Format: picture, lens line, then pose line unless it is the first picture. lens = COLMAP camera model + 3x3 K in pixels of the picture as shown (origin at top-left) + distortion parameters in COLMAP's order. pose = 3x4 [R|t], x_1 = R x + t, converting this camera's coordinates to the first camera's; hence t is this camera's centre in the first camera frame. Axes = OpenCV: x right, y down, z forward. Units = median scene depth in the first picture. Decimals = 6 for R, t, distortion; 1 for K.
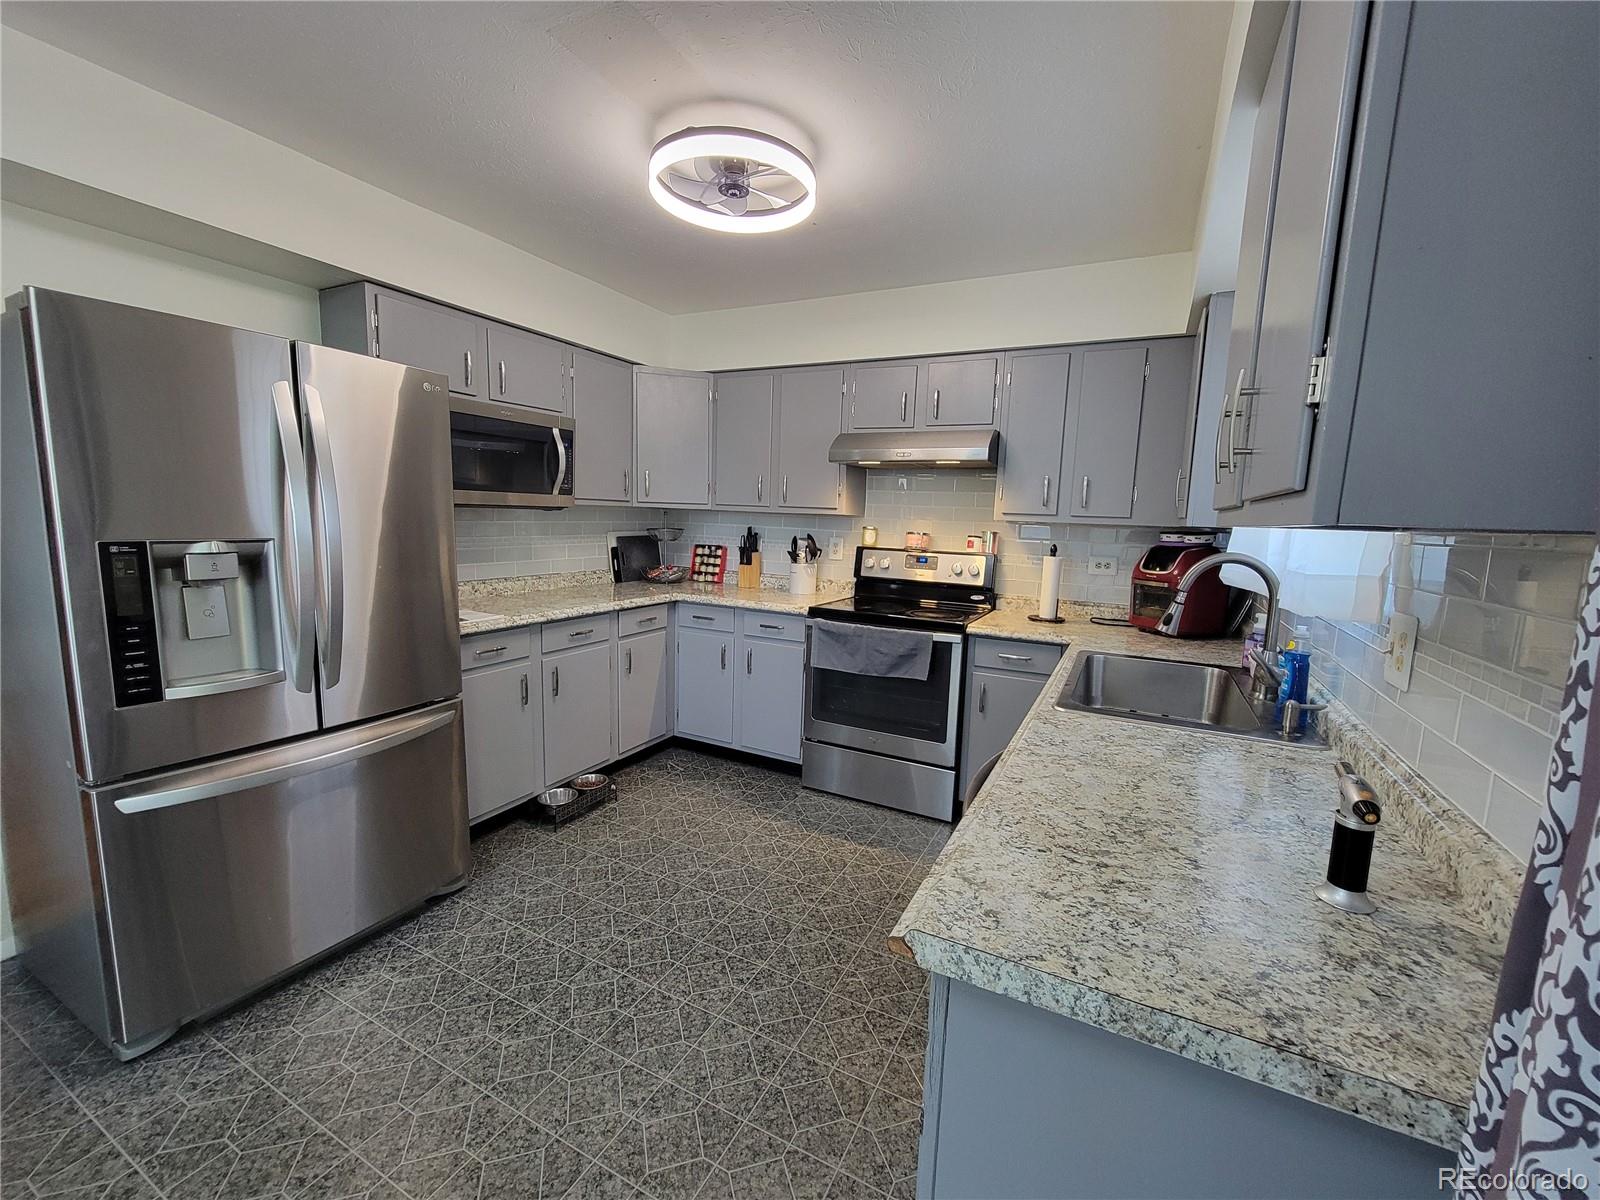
lens RADIAL K [[649.4, 0, 802.0], [0, 649.4, 601.7], [0, 0, 1]] dist [-0.003146, 0.000178]
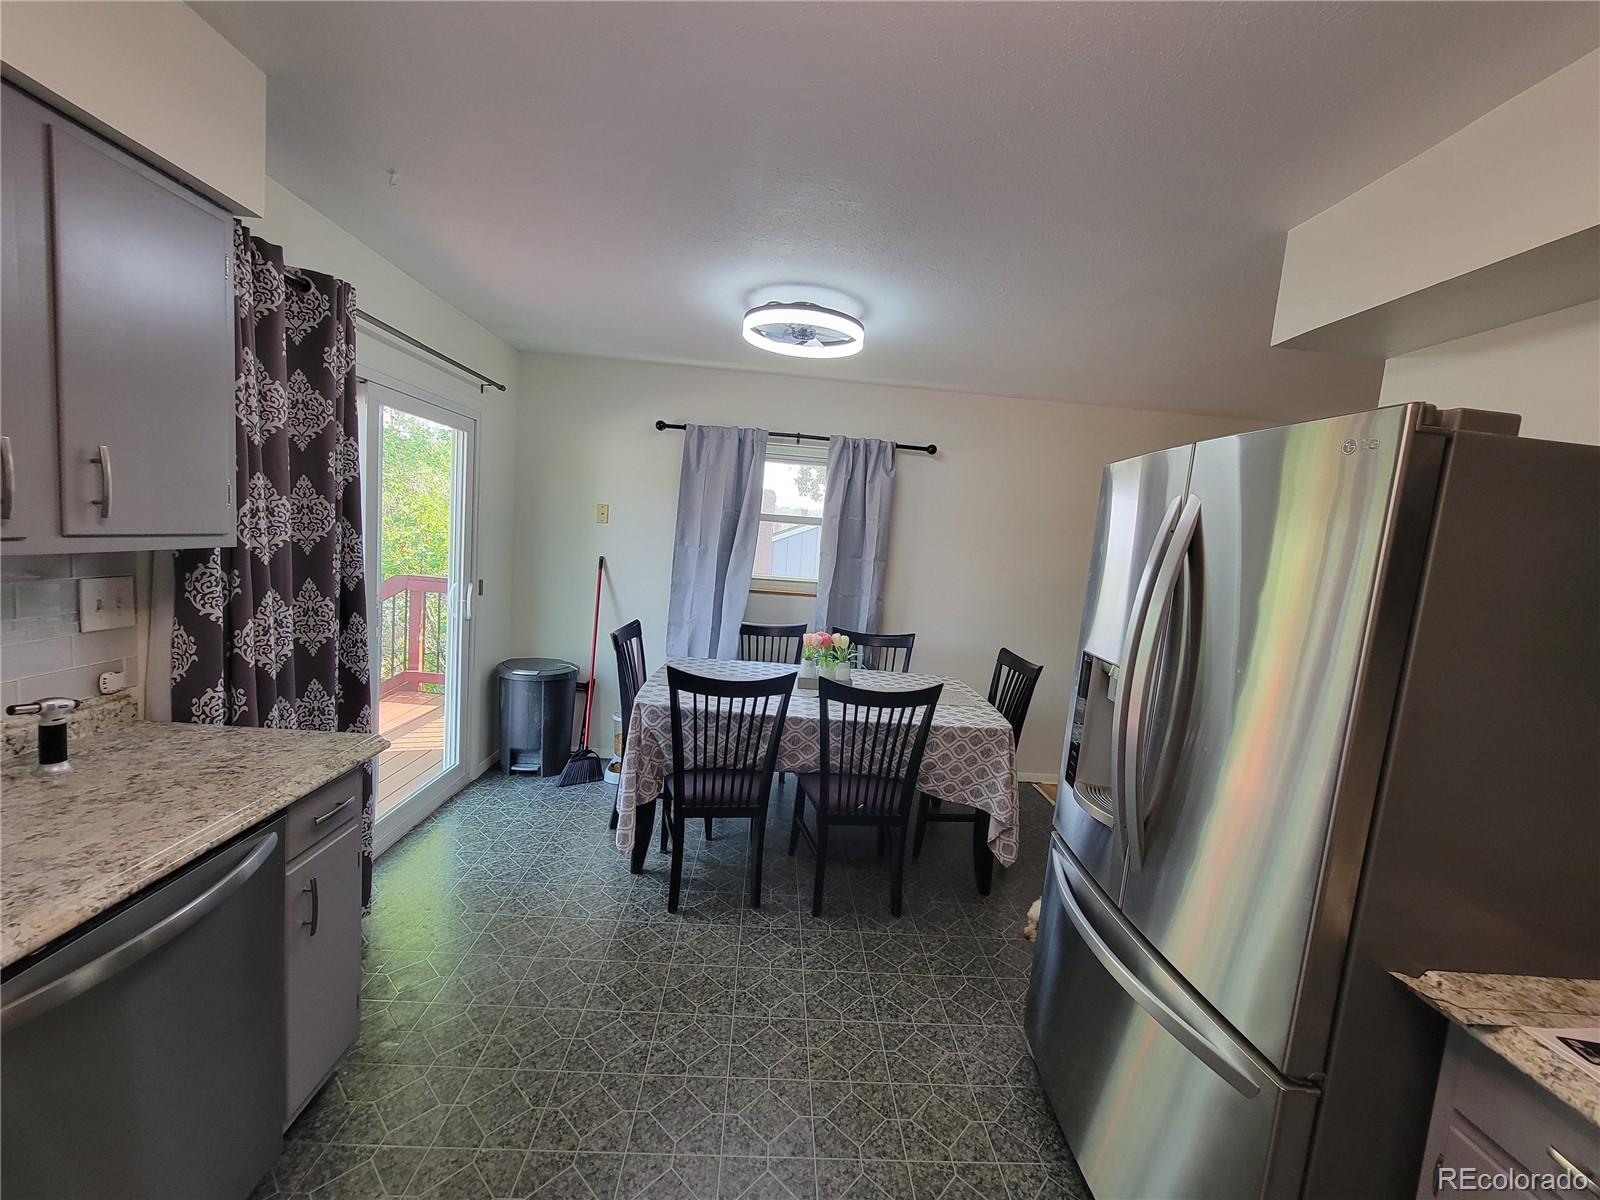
lens RADIAL K [[649.4, 0, 801.6], [0, 649.4, 601.8], [0, 0, 1]] dist [-0.003146, 0.000178]
pose [[-0.857000, -0.056078, -0.512256, 0.052428], [-0.183430, 0.962150, 0.201548, -0.353325], [0.481565, 0.266689, -0.834849, 1.817670]]
